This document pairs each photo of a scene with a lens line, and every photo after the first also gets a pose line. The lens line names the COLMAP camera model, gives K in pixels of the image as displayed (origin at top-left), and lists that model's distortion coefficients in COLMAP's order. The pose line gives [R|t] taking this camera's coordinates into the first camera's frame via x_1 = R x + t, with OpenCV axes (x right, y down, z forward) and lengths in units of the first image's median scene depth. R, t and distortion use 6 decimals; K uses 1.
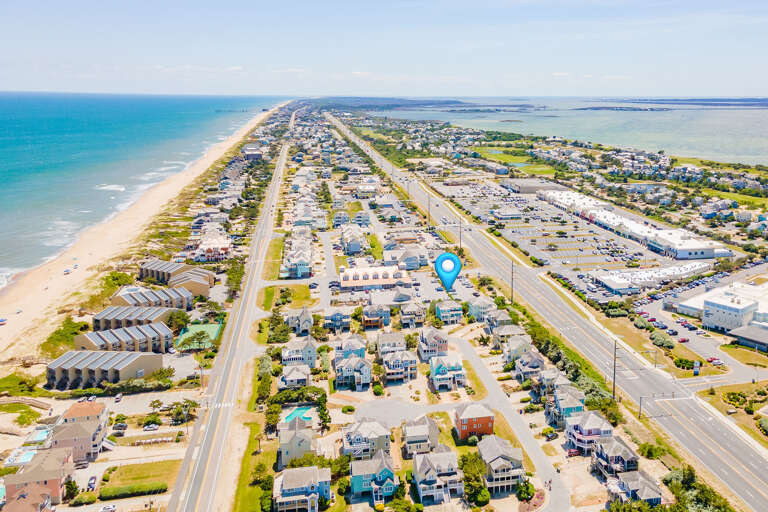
lens RADIAL K [[624.7, 0, 422.7], [0, 624.7, 254.2], [0, 0, 1]] dist [0.046119, 0.009605]
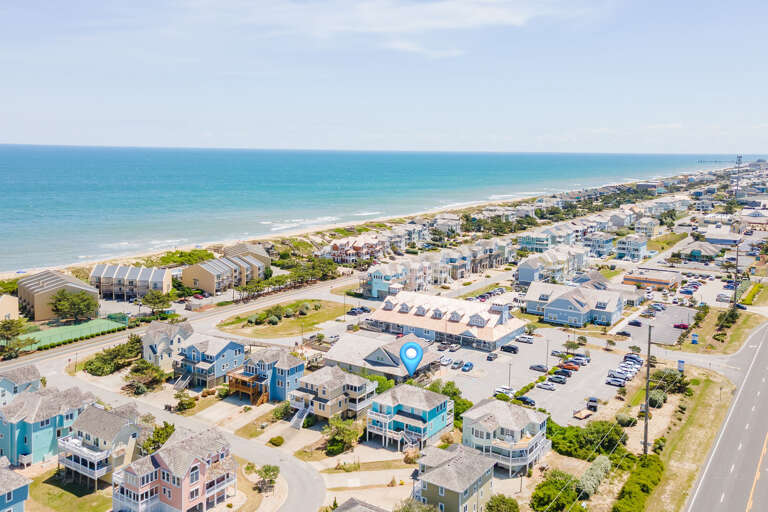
lens RADIAL K [[637.3, 0, 409.8], [0, 637.3, 256.6], [0, 0, 1]] dist [0.045245, -0.000232]
pose [[0.719237, 0.123816, -0.683643, 0.257374], [-0.185817, 0.982427, -0.017563, 0.002562], [0.669455, 0.139665, 0.729606, 0.602157]]
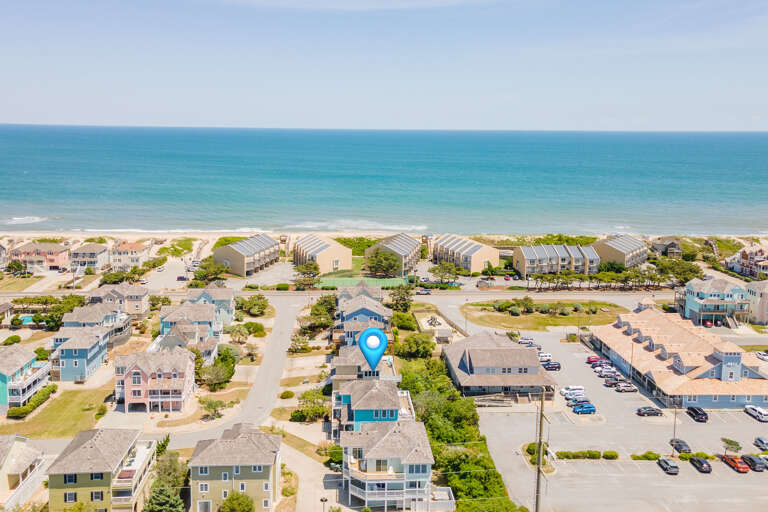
lens RADIAL K [[653.7, 0, 384.0], [0, 653.7, 256.0], [0, 0, 1]] dist [0.043393, 0.000454]
pose [[-0.105306, 0.189563, -0.976205, 0.323401], [-0.259157, 0.942511, 0.210976, -0.053326], [0.960077, 0.275207, -0.050126, 0.822086]]
